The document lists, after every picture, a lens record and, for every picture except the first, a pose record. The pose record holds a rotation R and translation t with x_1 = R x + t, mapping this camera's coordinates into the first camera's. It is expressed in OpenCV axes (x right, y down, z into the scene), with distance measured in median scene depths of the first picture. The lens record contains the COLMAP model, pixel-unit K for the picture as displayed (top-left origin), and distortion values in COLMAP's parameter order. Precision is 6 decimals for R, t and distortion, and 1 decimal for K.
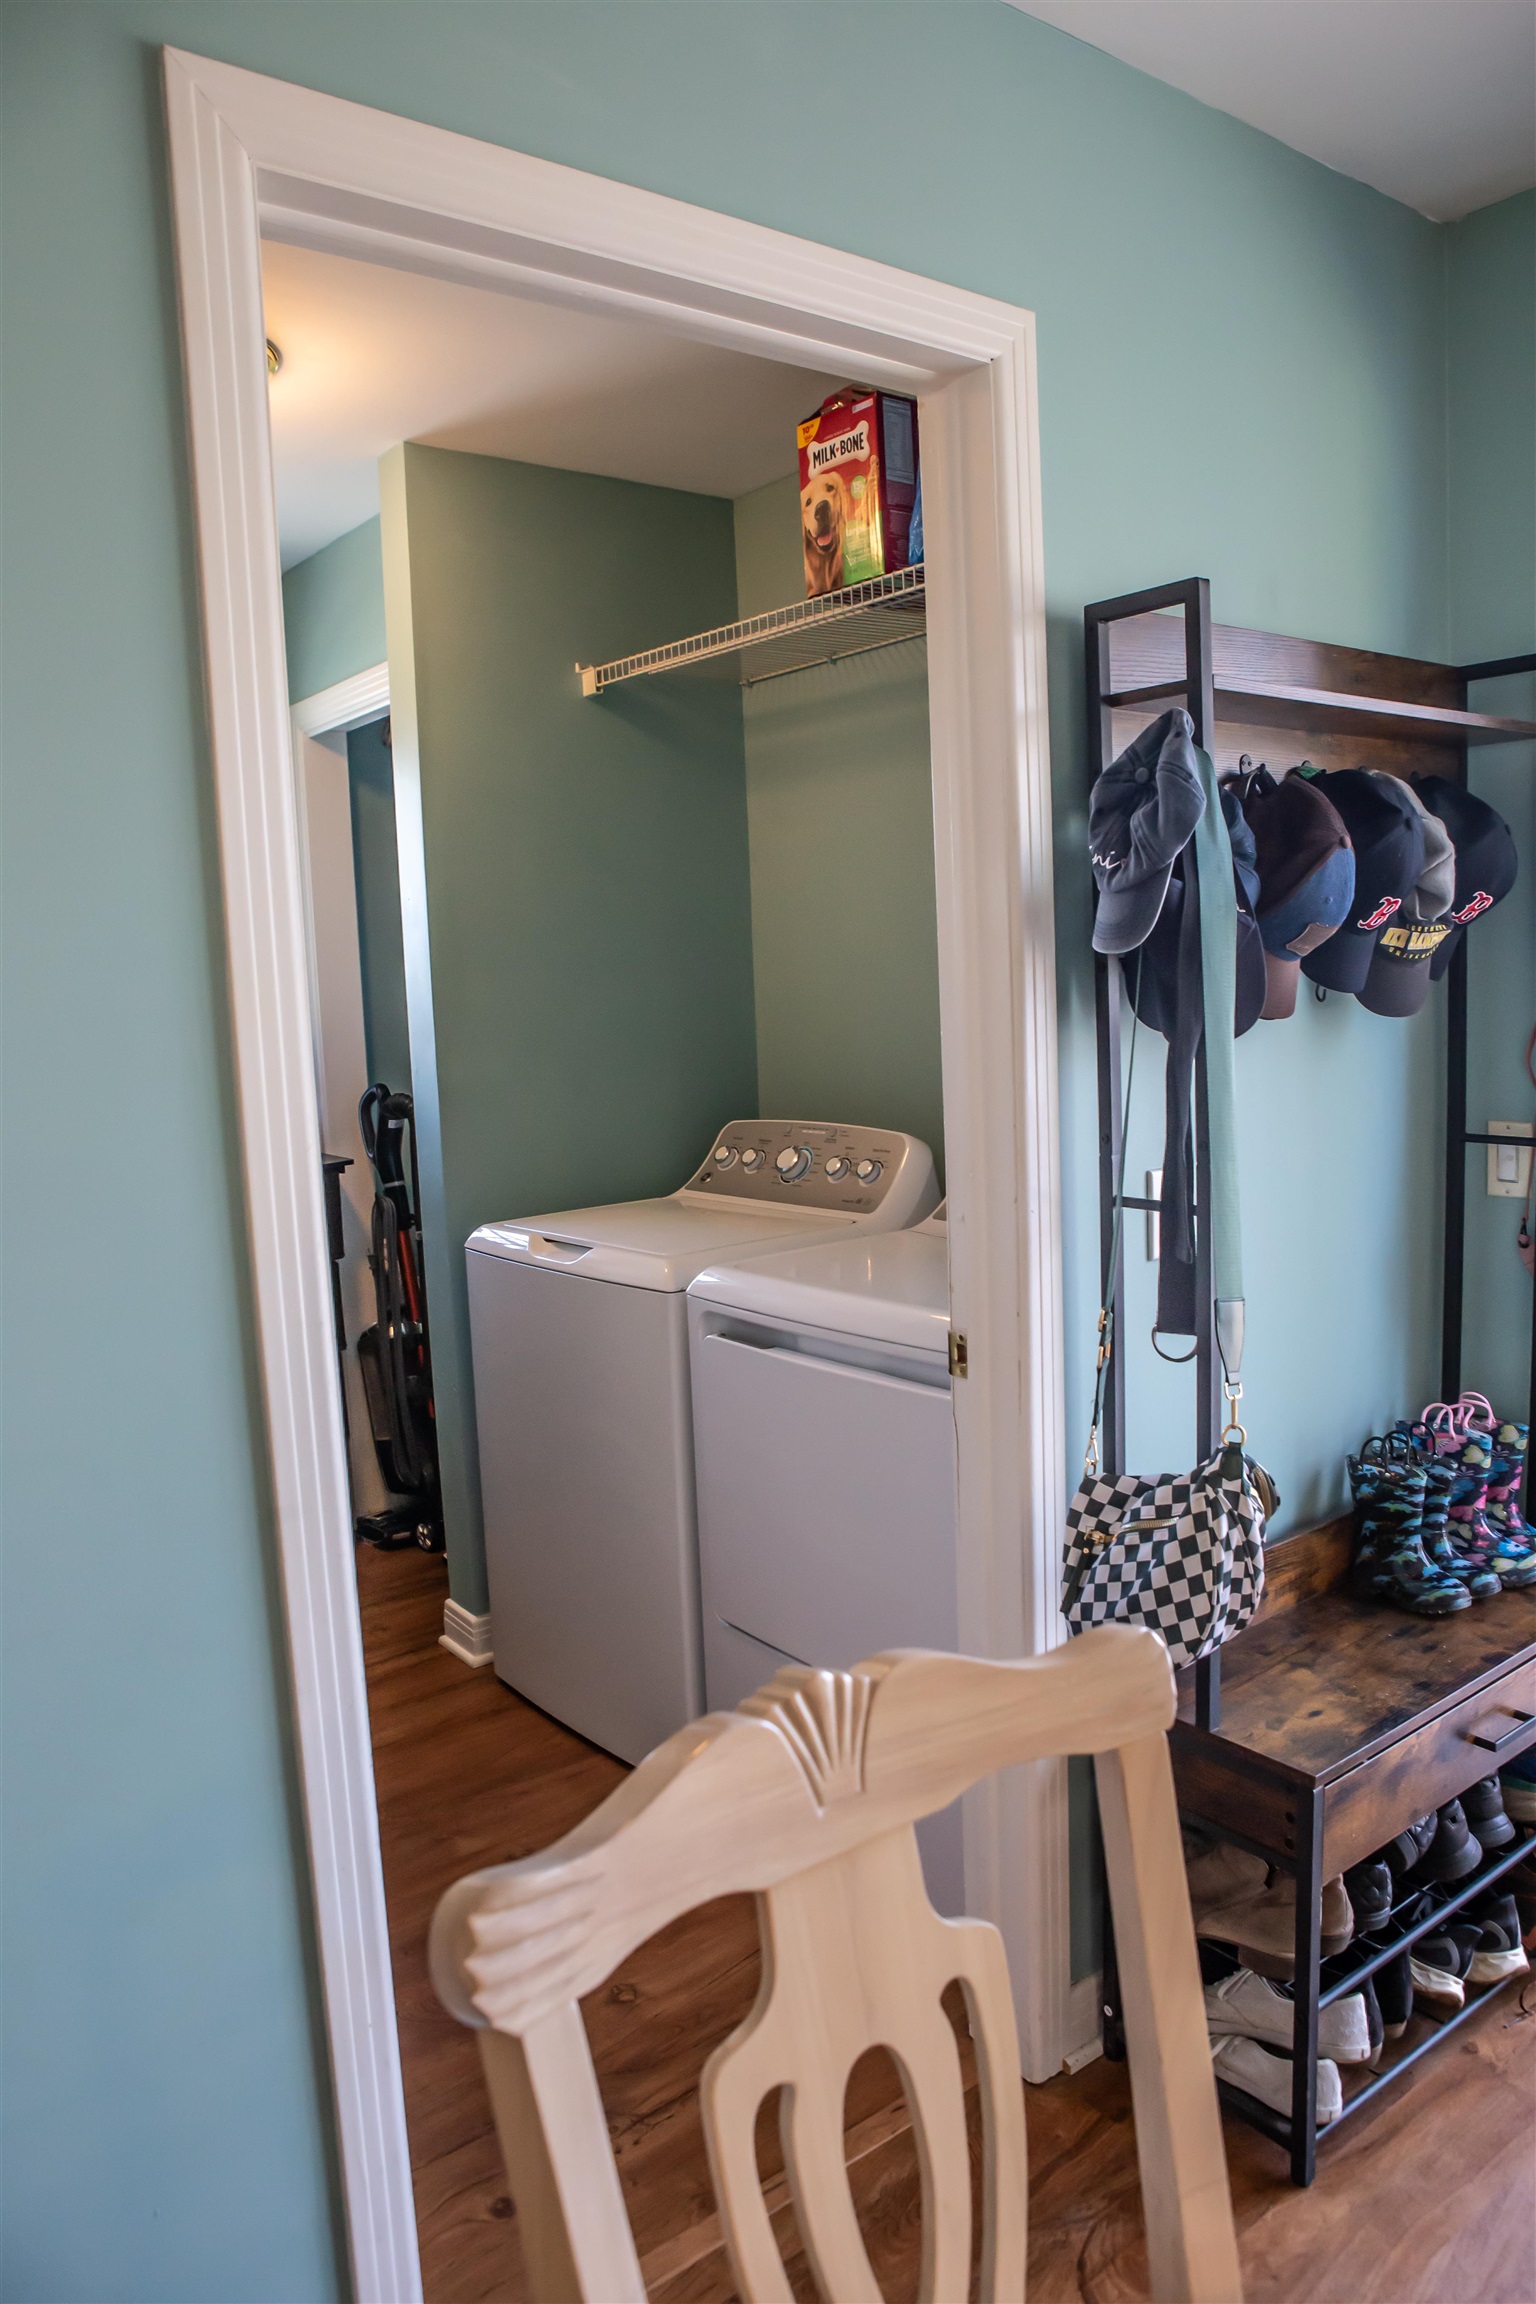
lens RADIAL K [[1580.7, 0, 773.9], [0, 1580.7, 1153.6], [0, 0, 1]] dist [-0.106100, 0.070704]
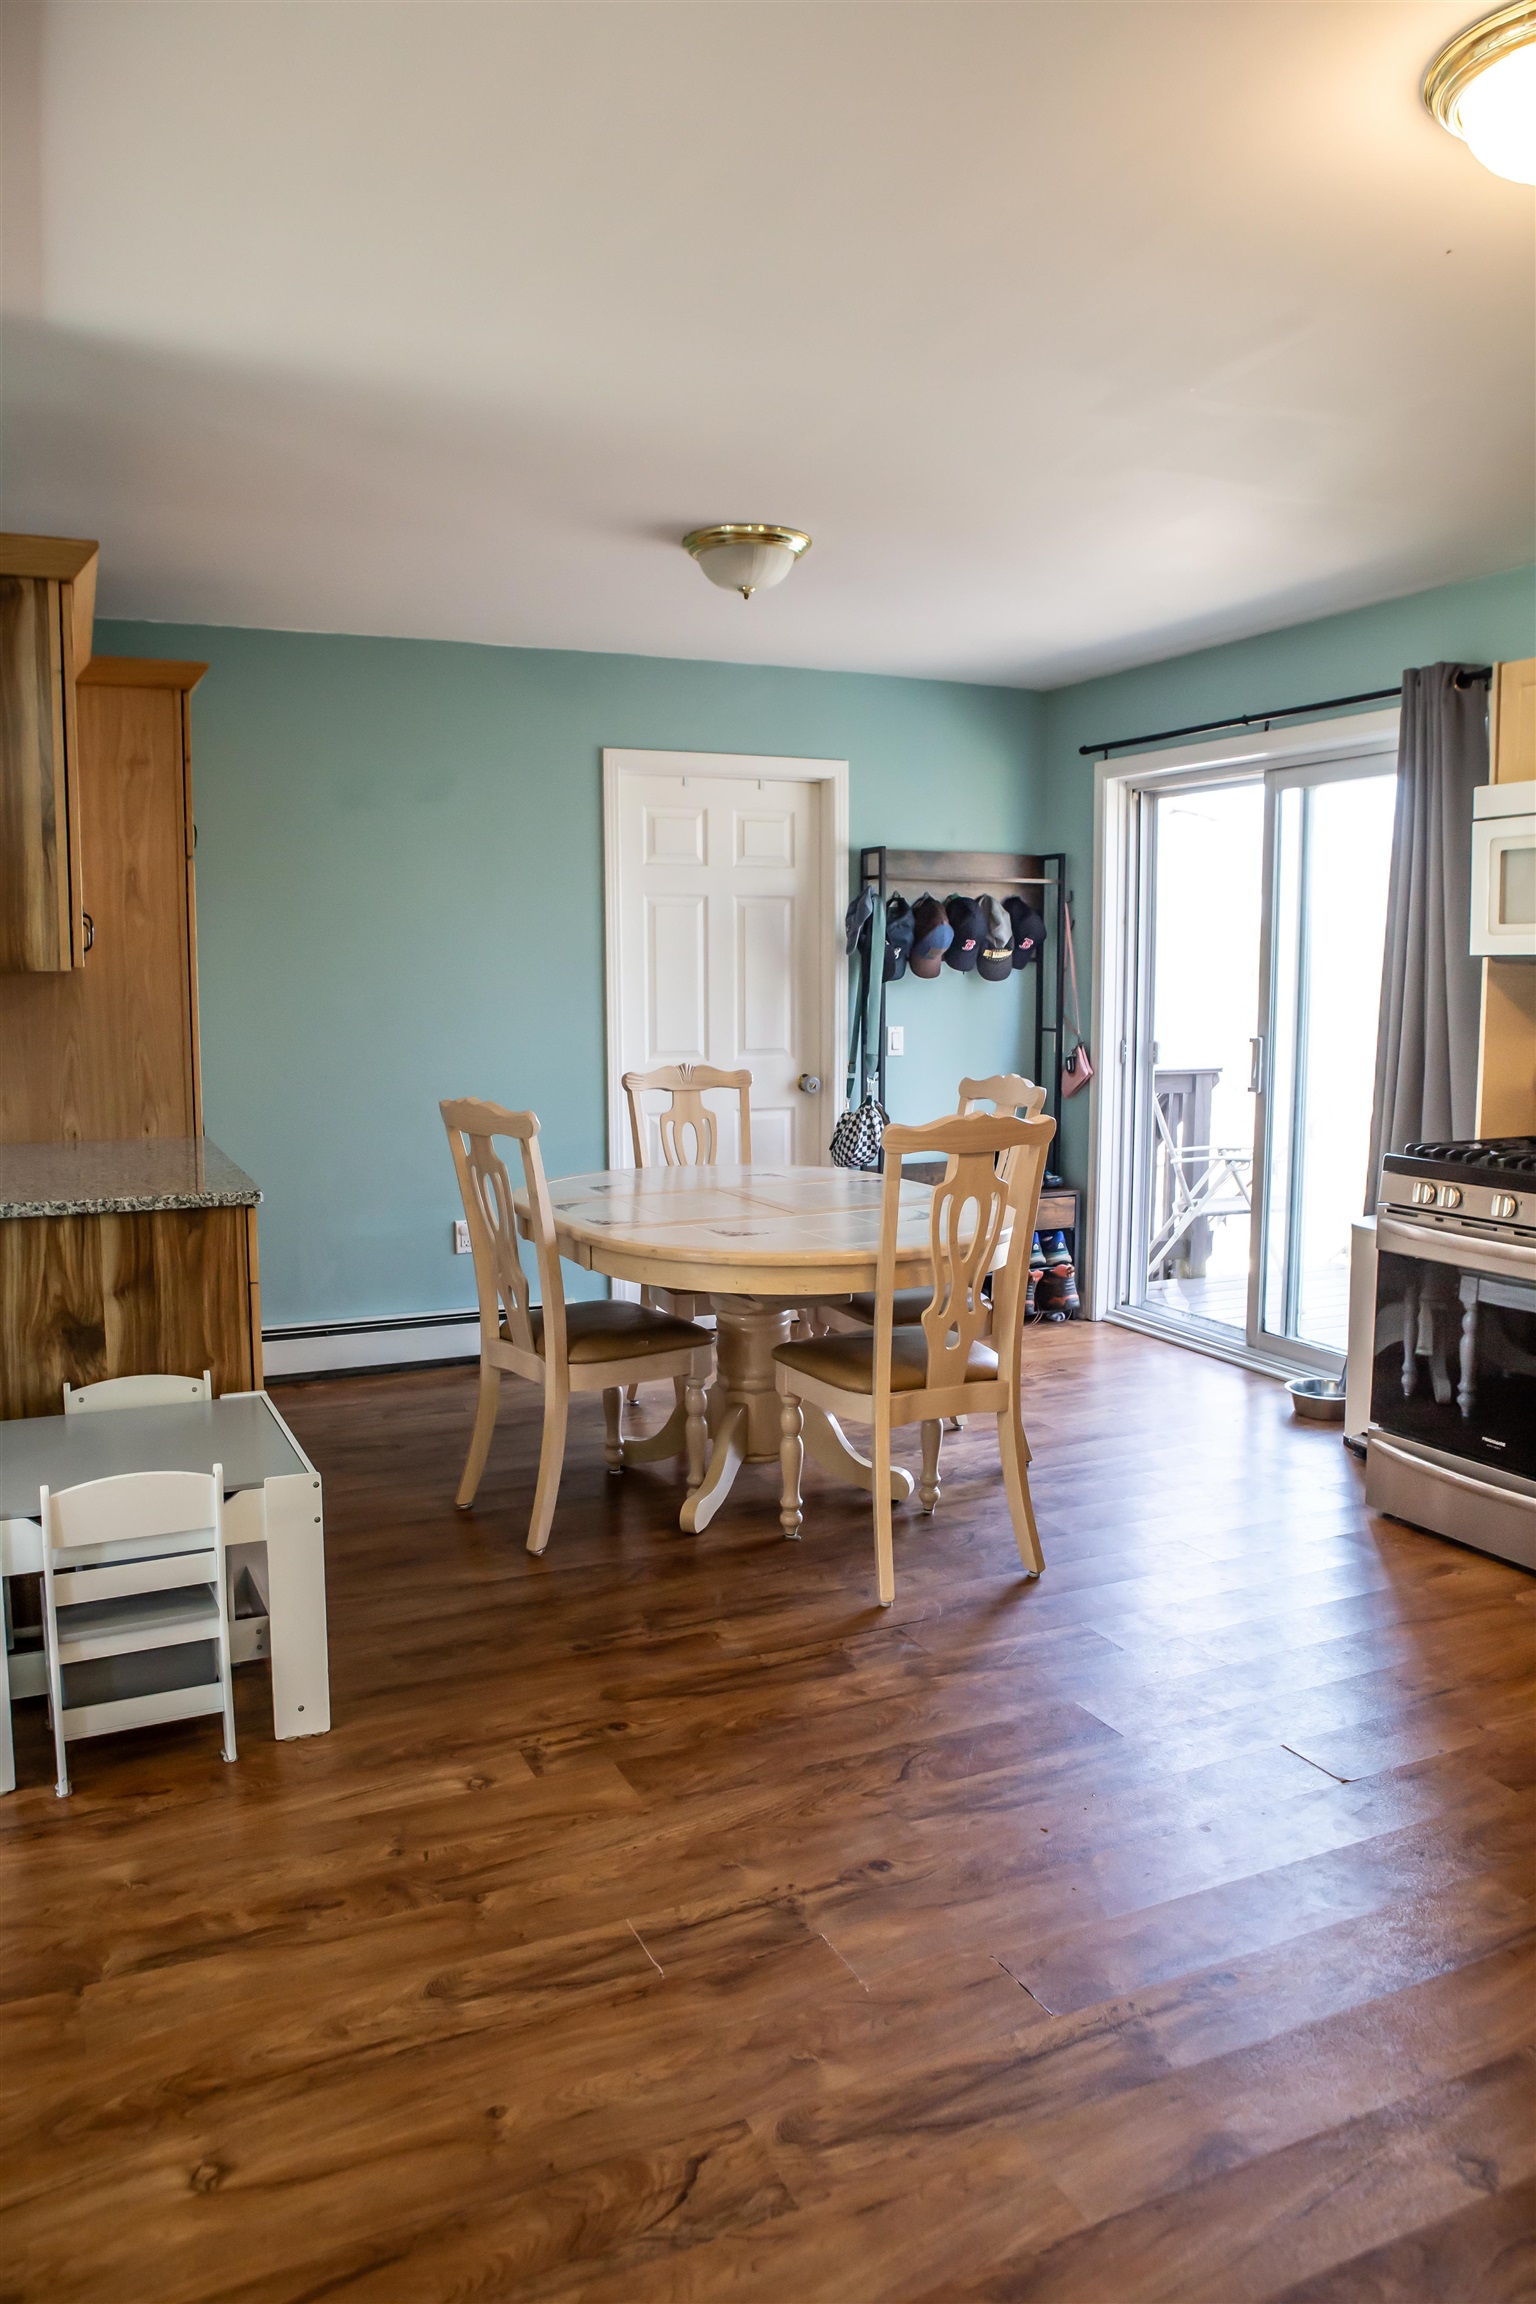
lens RADIAL K [[1580.7, 0, 773.9], [0, 1580.7, 1153.6], [0, 0, 1]] dist [-0.106100, 0.070704]
pose [[0.970961, 0.068886, -0.229107, 0.801496], [-0.066345, 0.997620, 0.018786, 0.232385], [0.229856, -0.003040, 0.973220, -2.213317]]
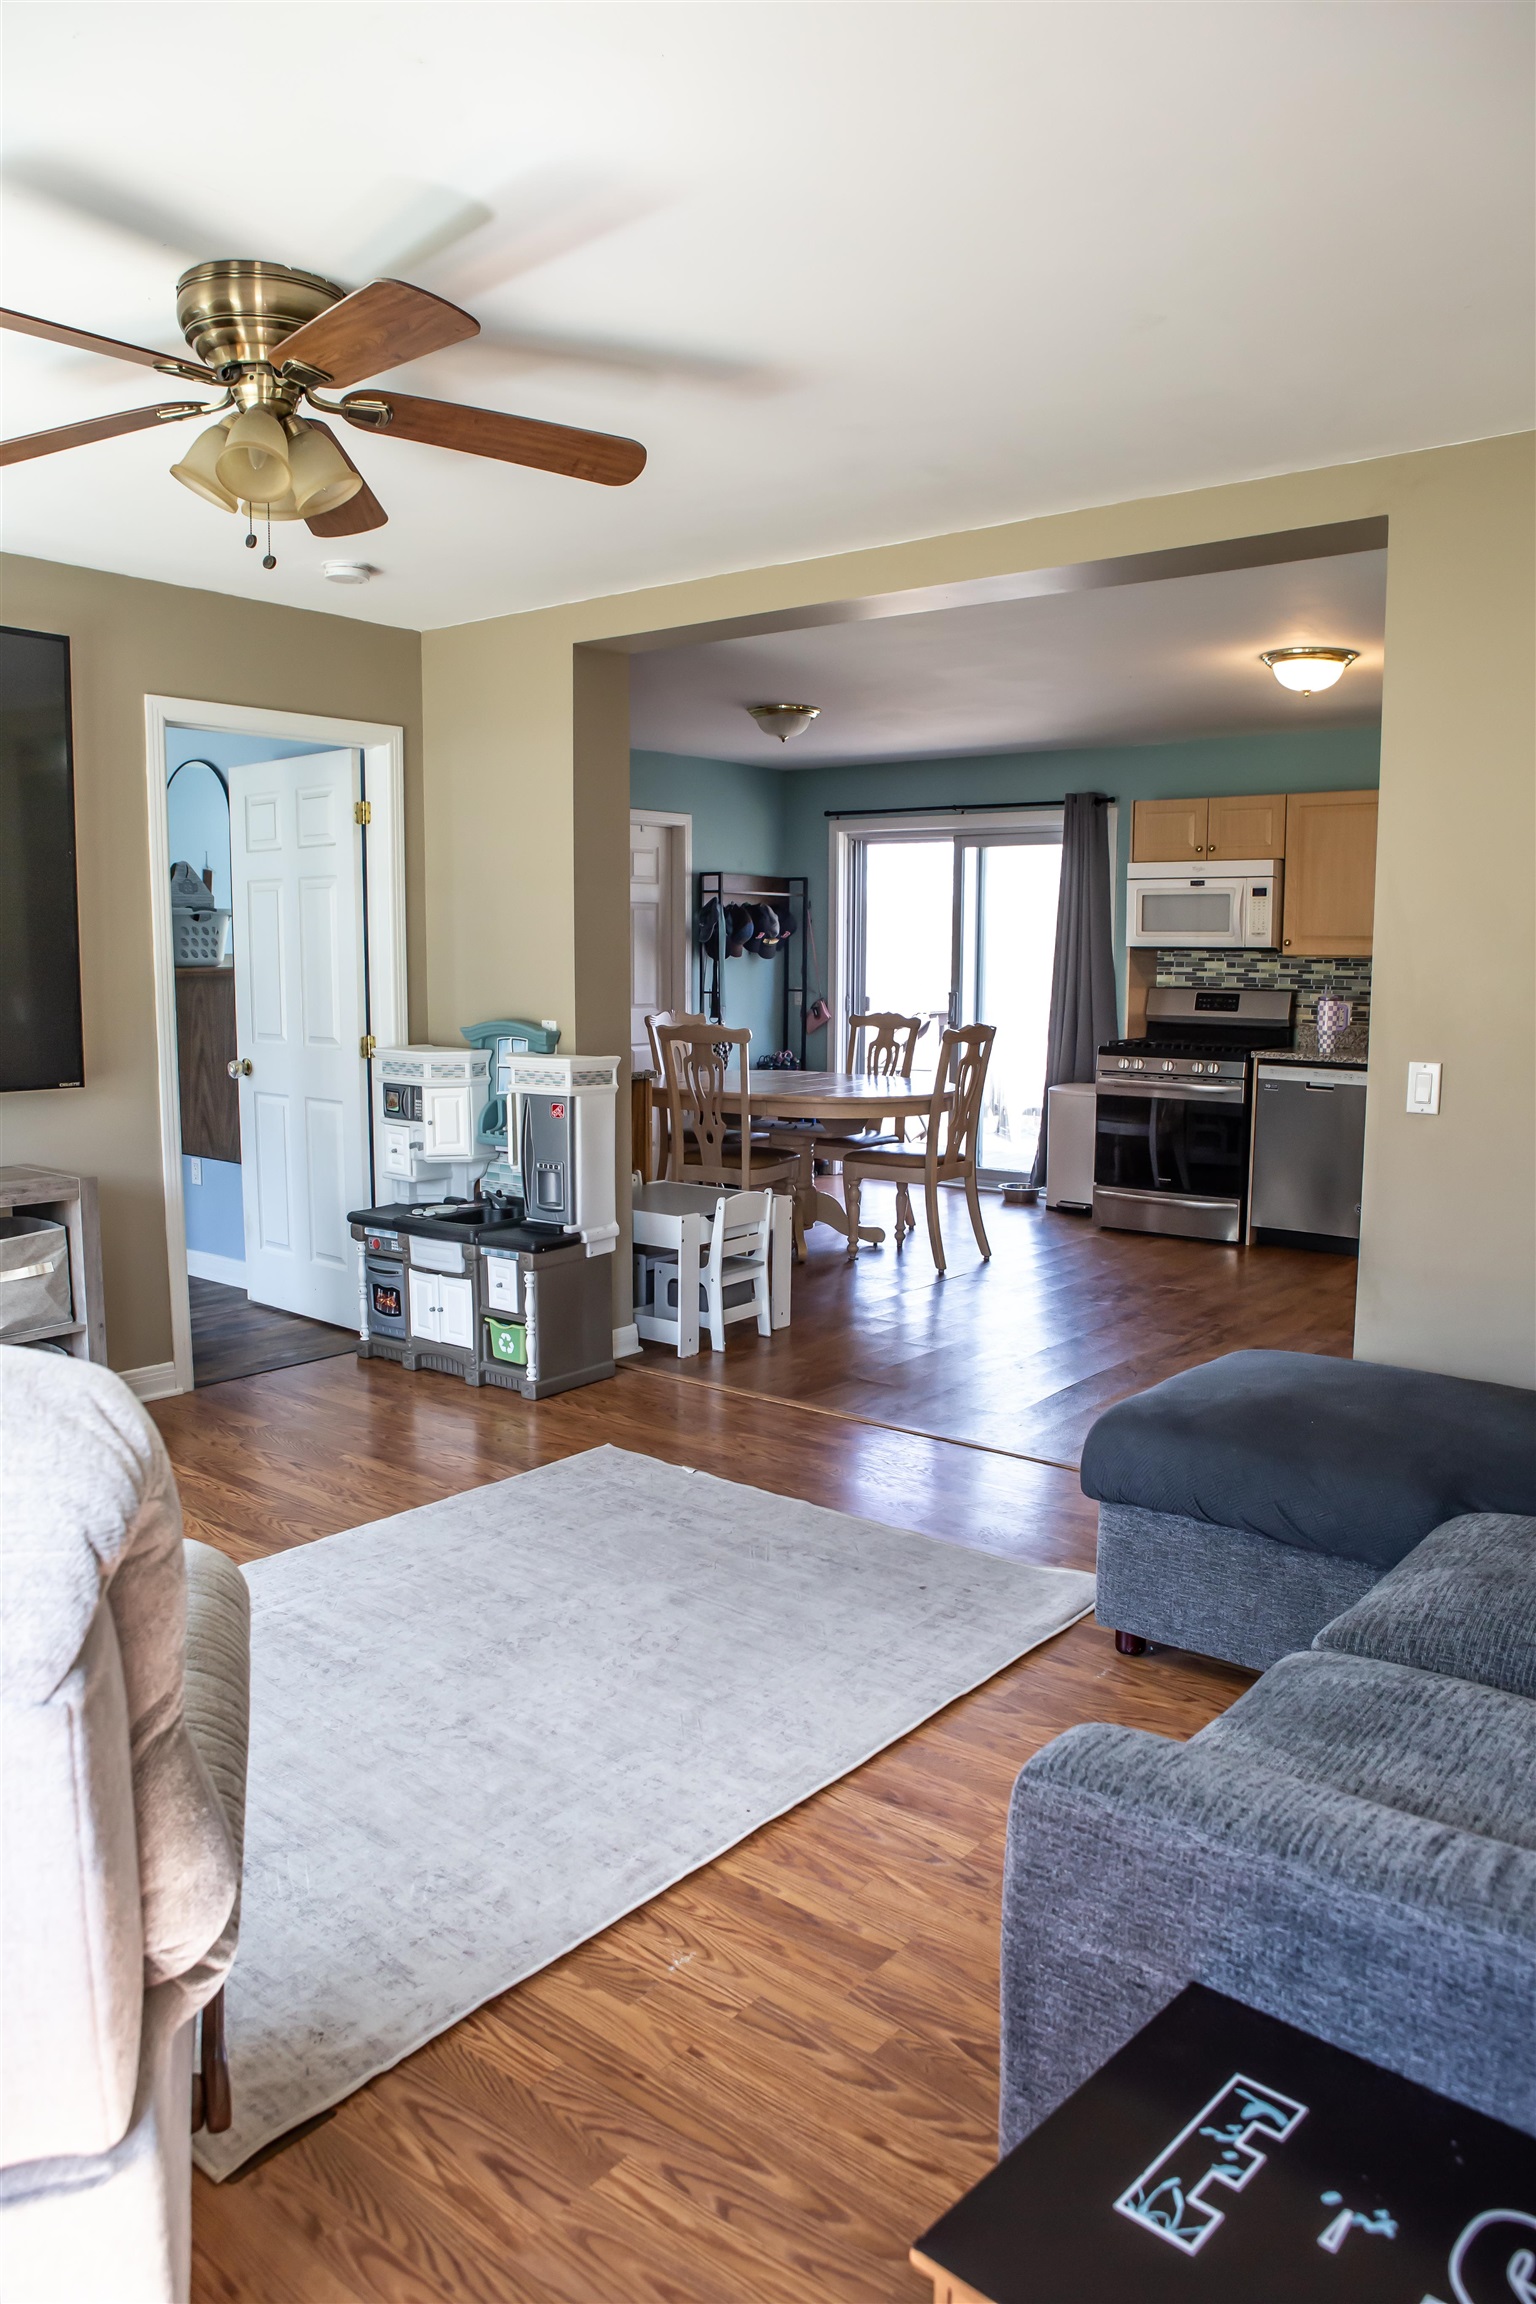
lens RADIAL K [[1580.7, 0, 773.9], [0, 1580.7, 1153.6], [0, 0, 1]] dist [-0.106100, 0.070704]
pose [[0.971641, 0.016242, 0.235901, -0.730781], [-0.019253, 0.999760, 0.010464, 0.483173], [-0.235674, -0.014709, 0.971721, -3.900413]]
